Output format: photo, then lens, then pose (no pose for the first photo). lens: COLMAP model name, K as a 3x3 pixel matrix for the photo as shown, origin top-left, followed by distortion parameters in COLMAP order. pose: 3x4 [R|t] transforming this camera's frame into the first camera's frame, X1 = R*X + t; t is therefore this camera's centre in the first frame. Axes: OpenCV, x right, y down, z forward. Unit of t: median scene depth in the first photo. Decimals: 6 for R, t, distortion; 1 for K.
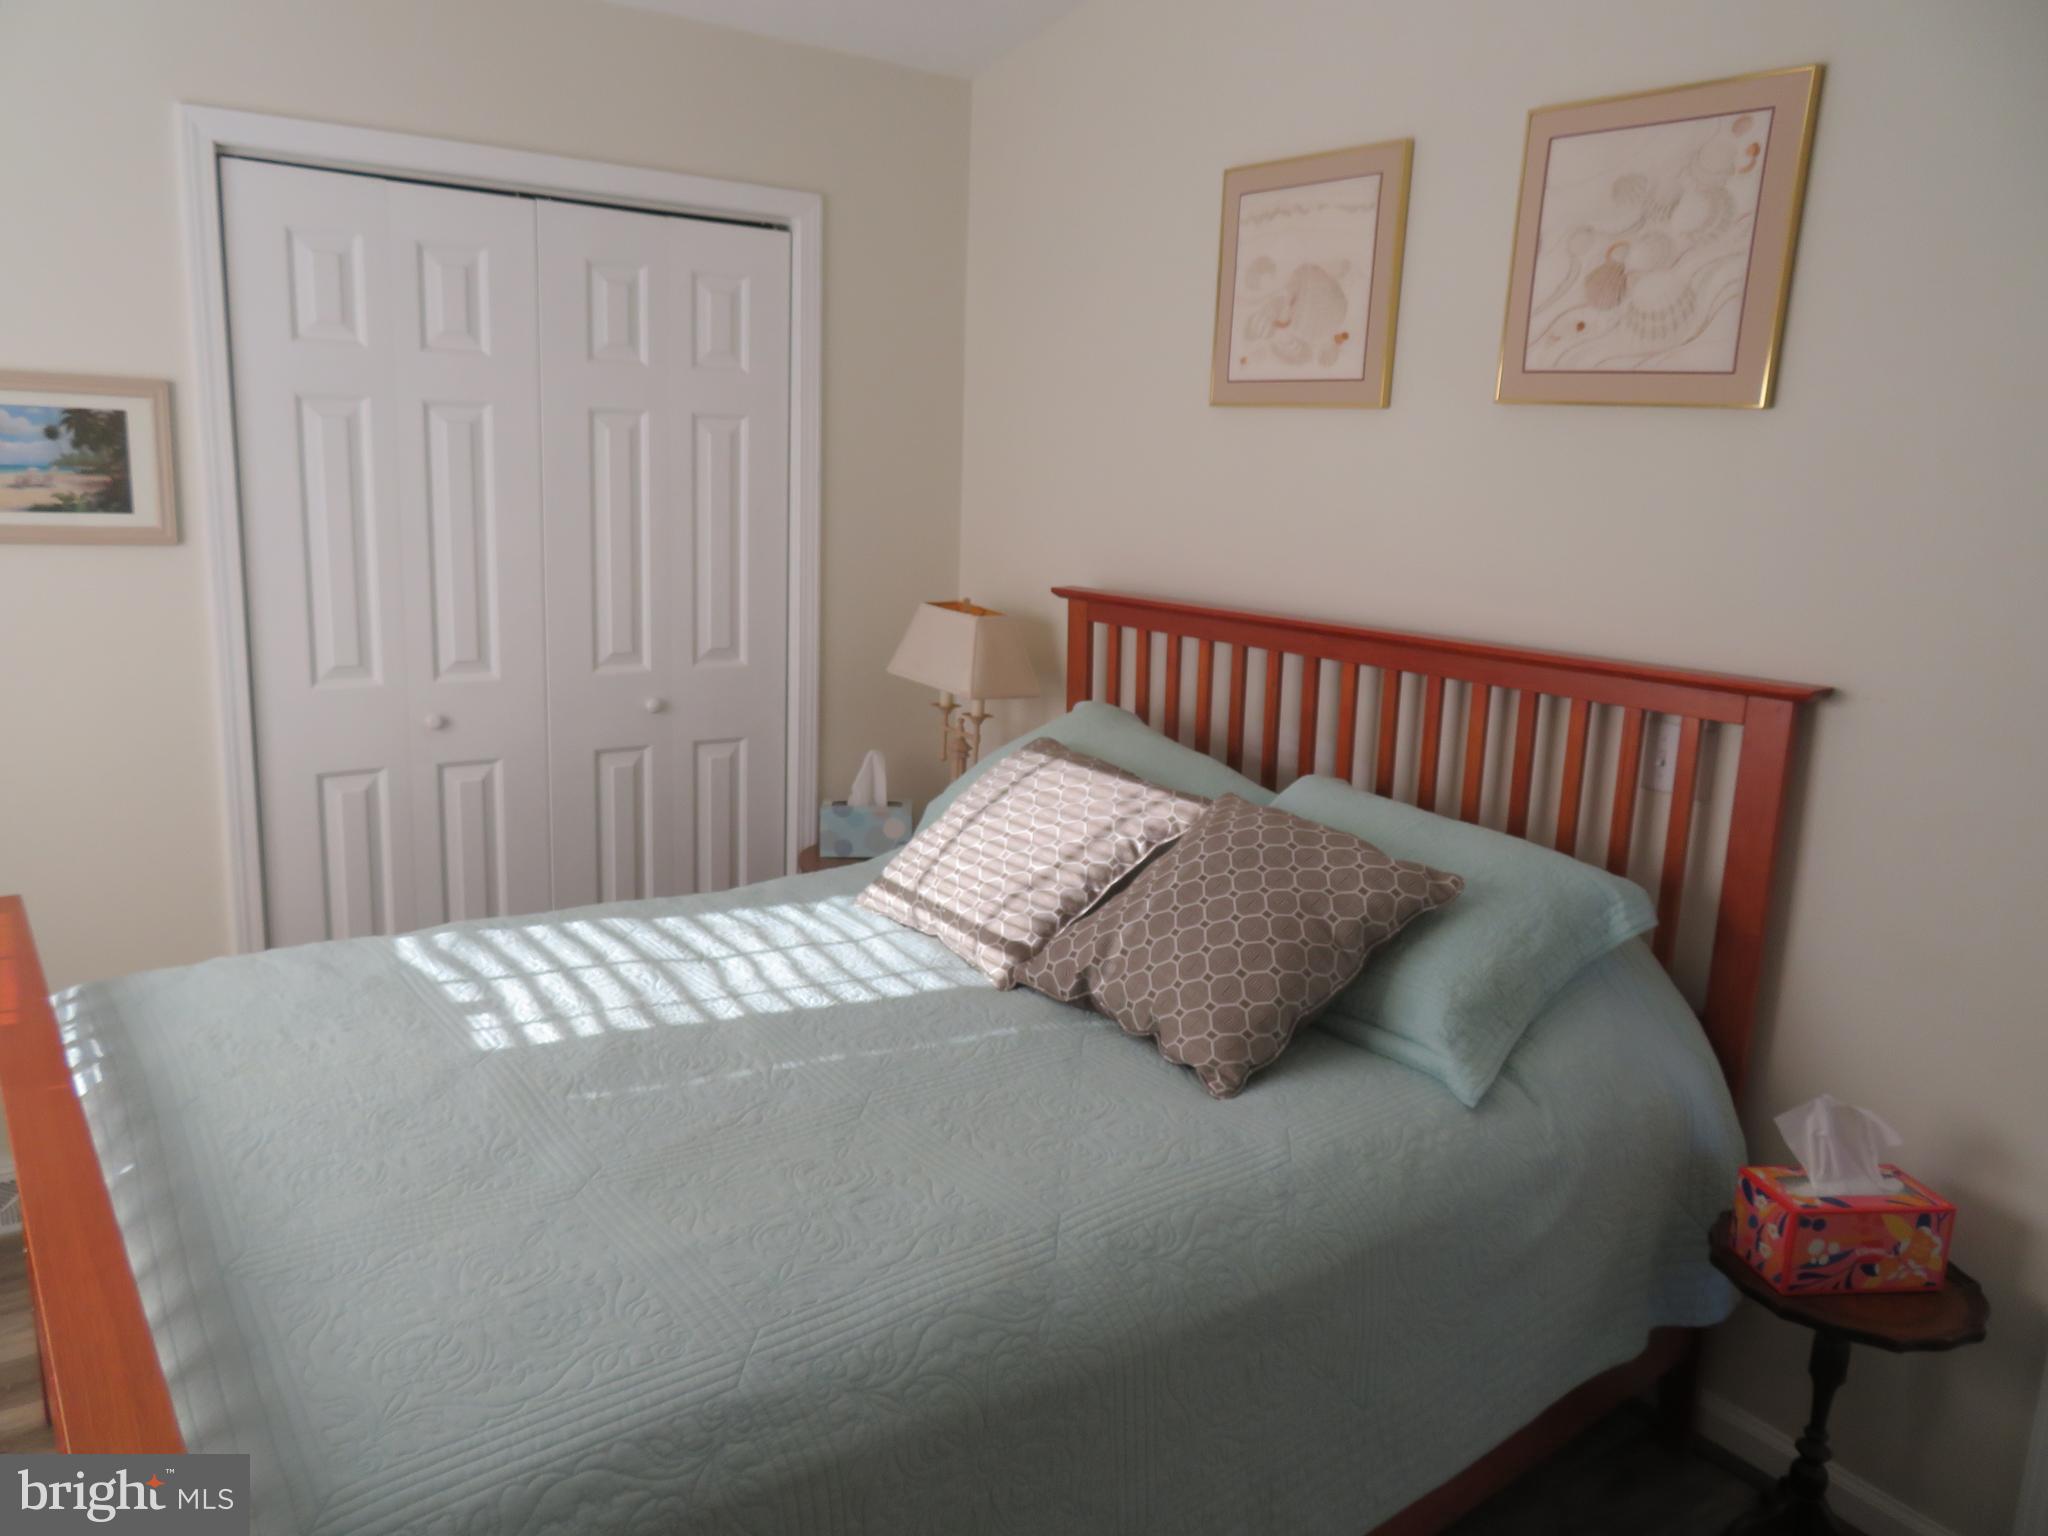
lens RADIAL K [[1460.9, 0, 1024.0], [0, 1460.9, 768.0], [0, 0, 1]] dist [-0.010502, 0.013746]
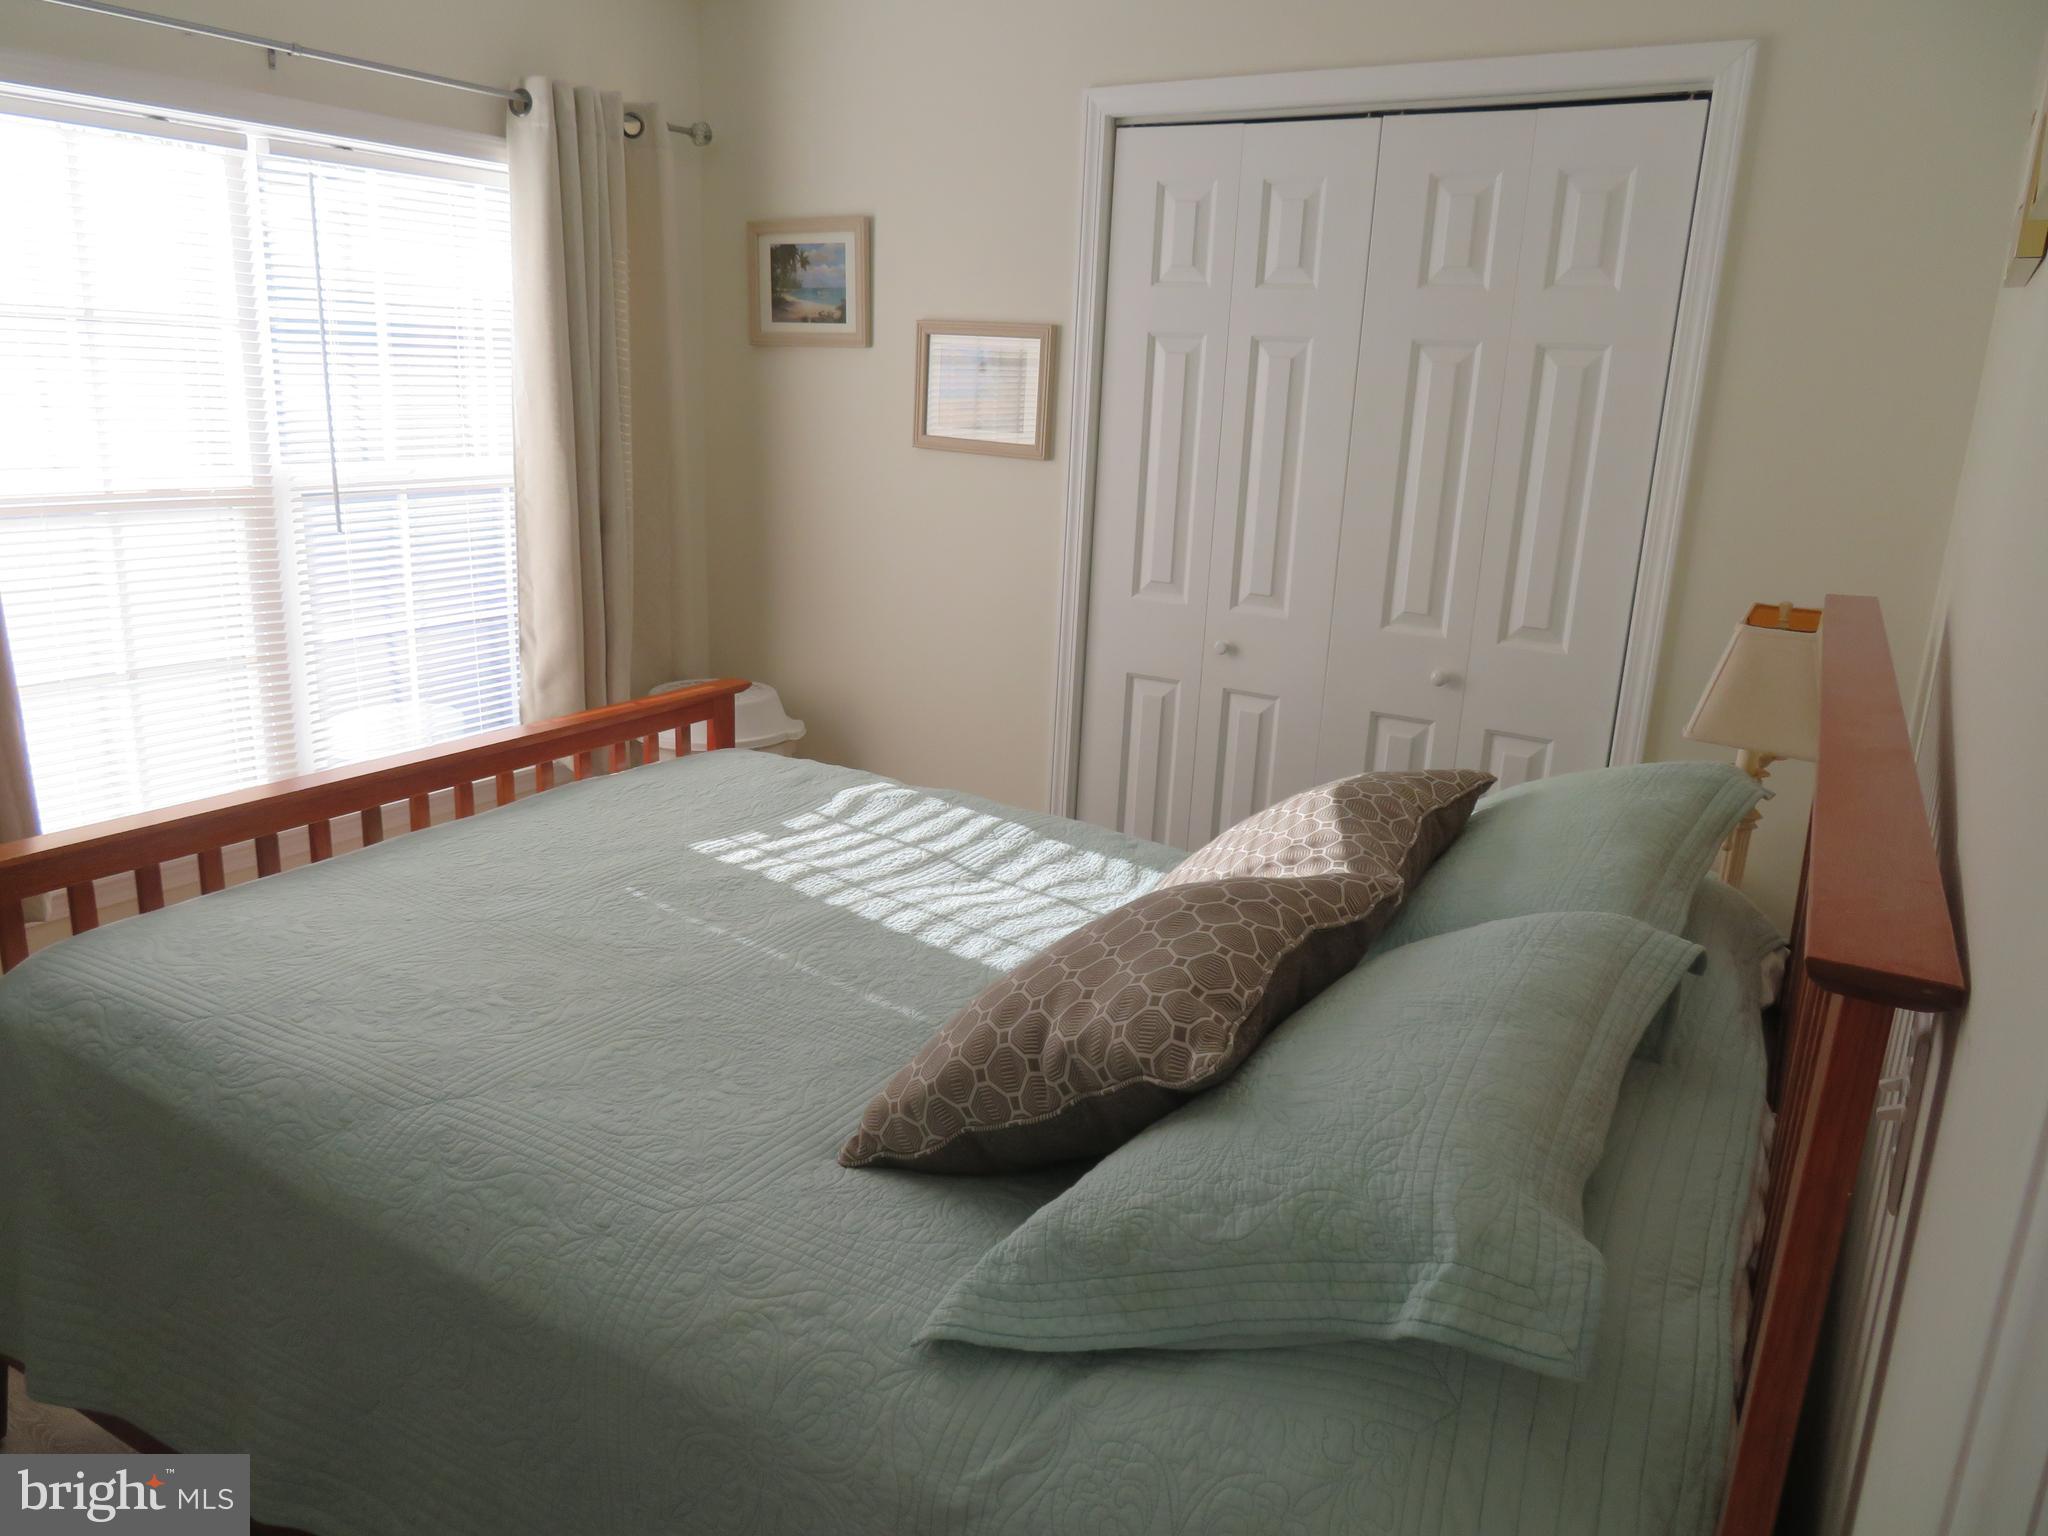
lens RADIAL K [[1438.8, 0, 962.3], [0, 1438.8, 773.5], [0, 0, 1]] dist [-0.003344, 0.001655]
pose [[0.369106, 0.229460, -0.900616, 0.679128], [-0.219730, 0.963115, 0.155330, -0.090393], [0.903039, 0.140560, 0.405911, 0.604763]]
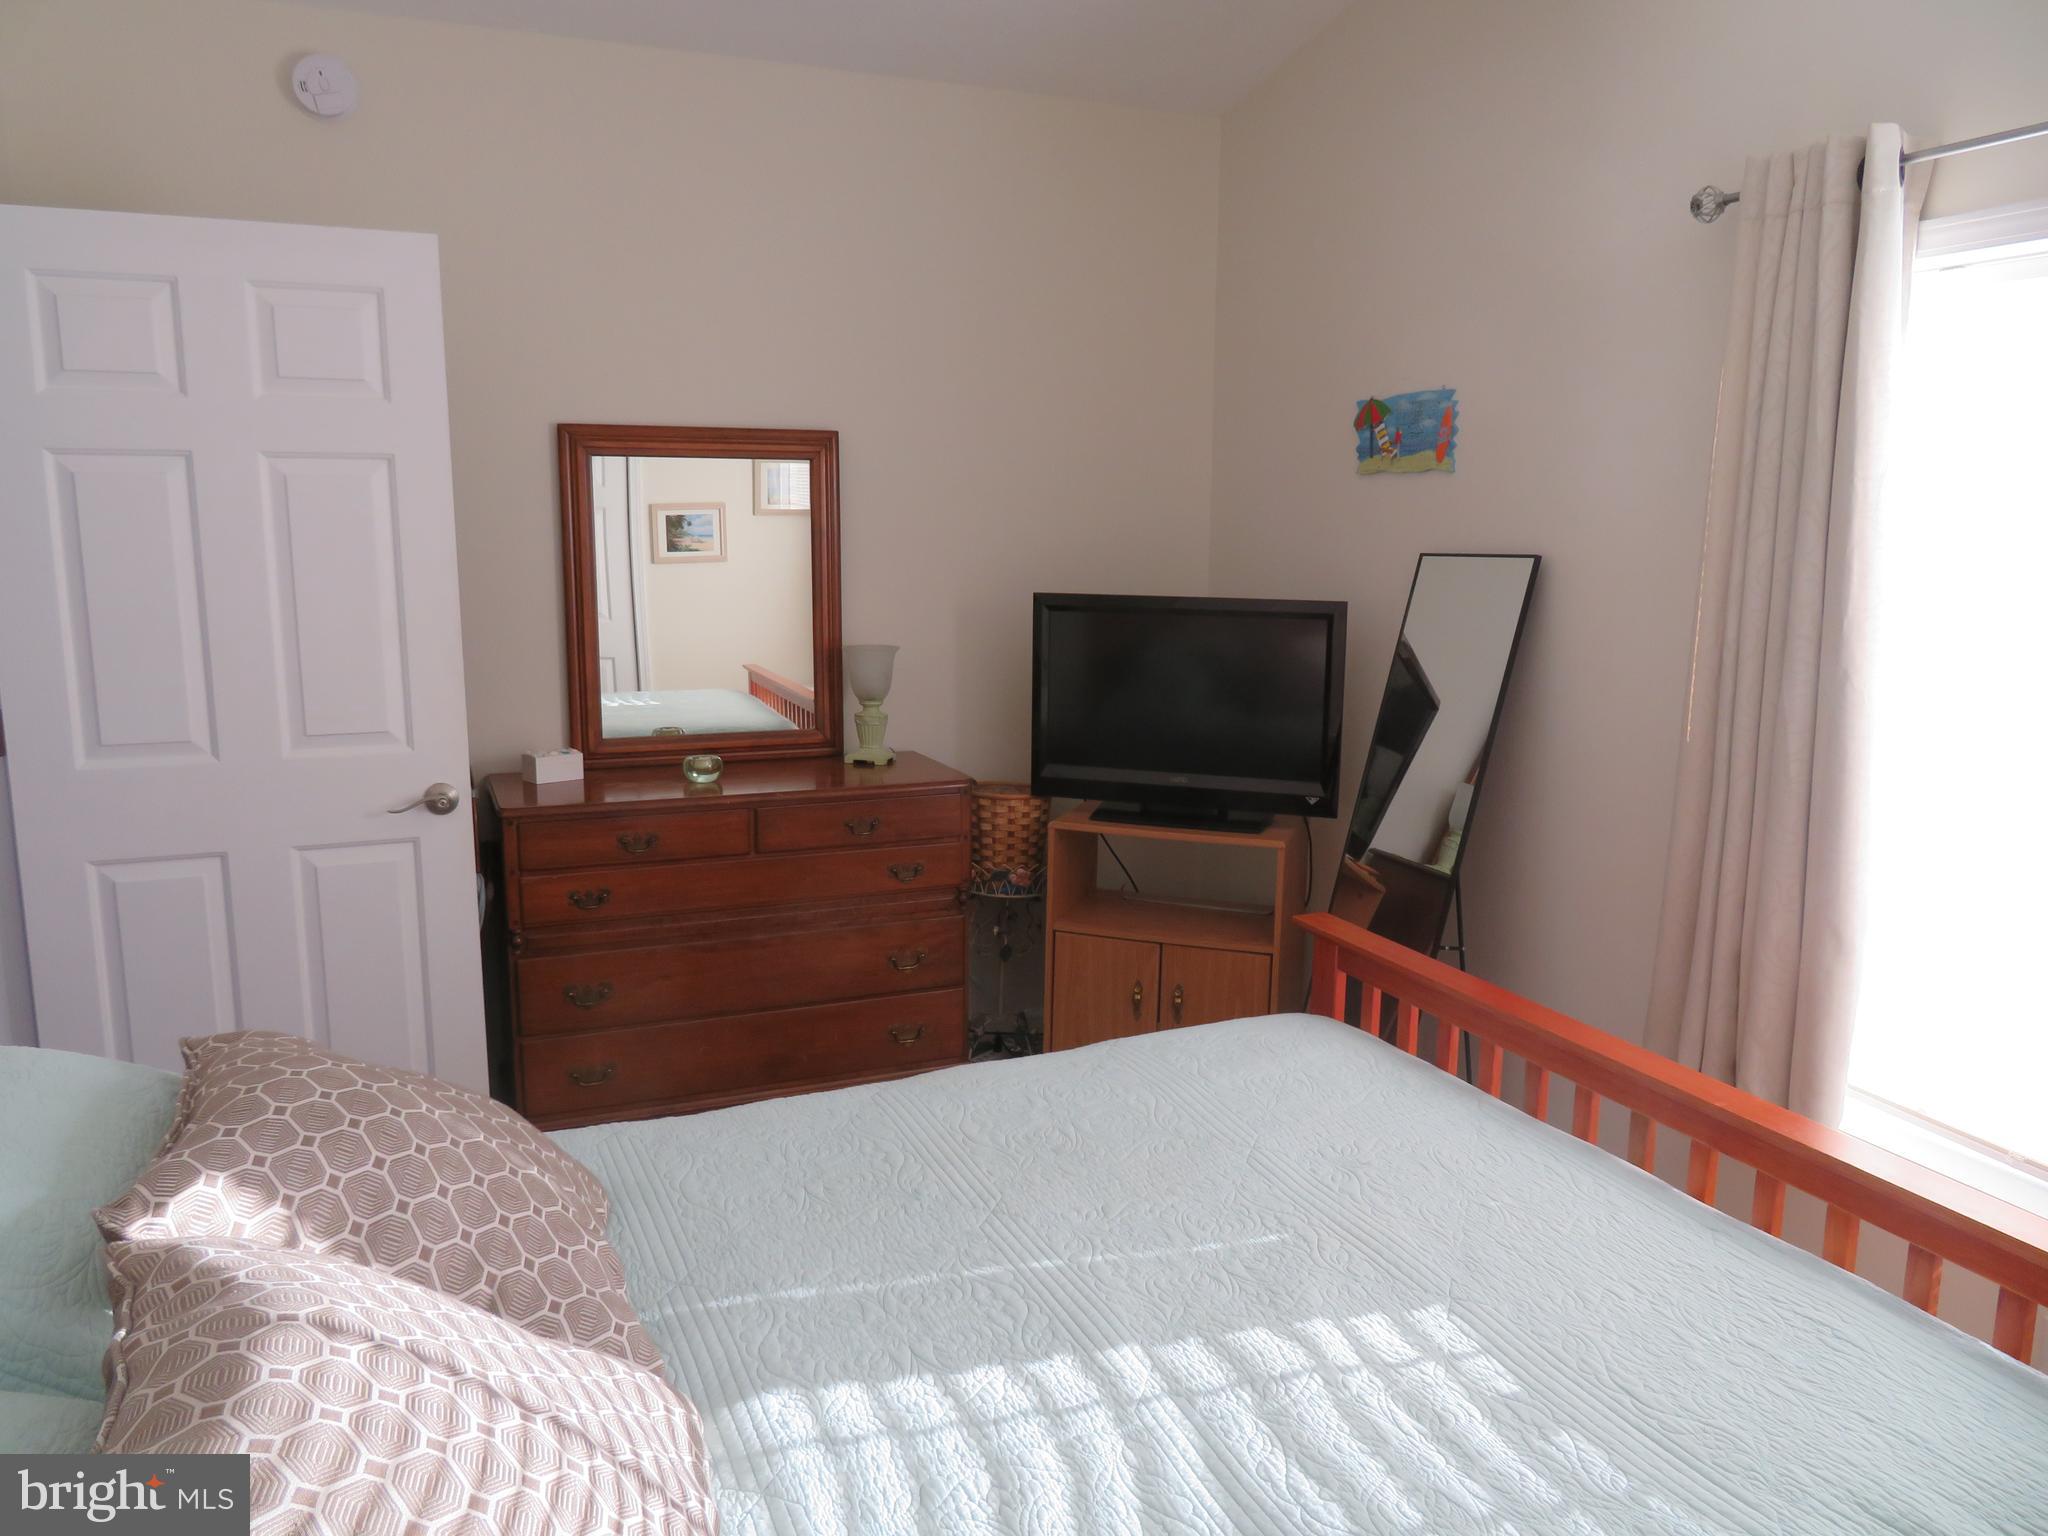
lens RADIAL K [[1460.9, 0, 1024.0], [0, 1460.9, 768.0], [0, 0, 1]] dist [-0.010502, 0.013746]
pose [[-0.978201, -0.079675, 0.191765, -0.243740], [-0.000488, 0.924344, 0.381559, -0.298655], [-0.207658, 0.373148, -0.904234, 1.389617]]
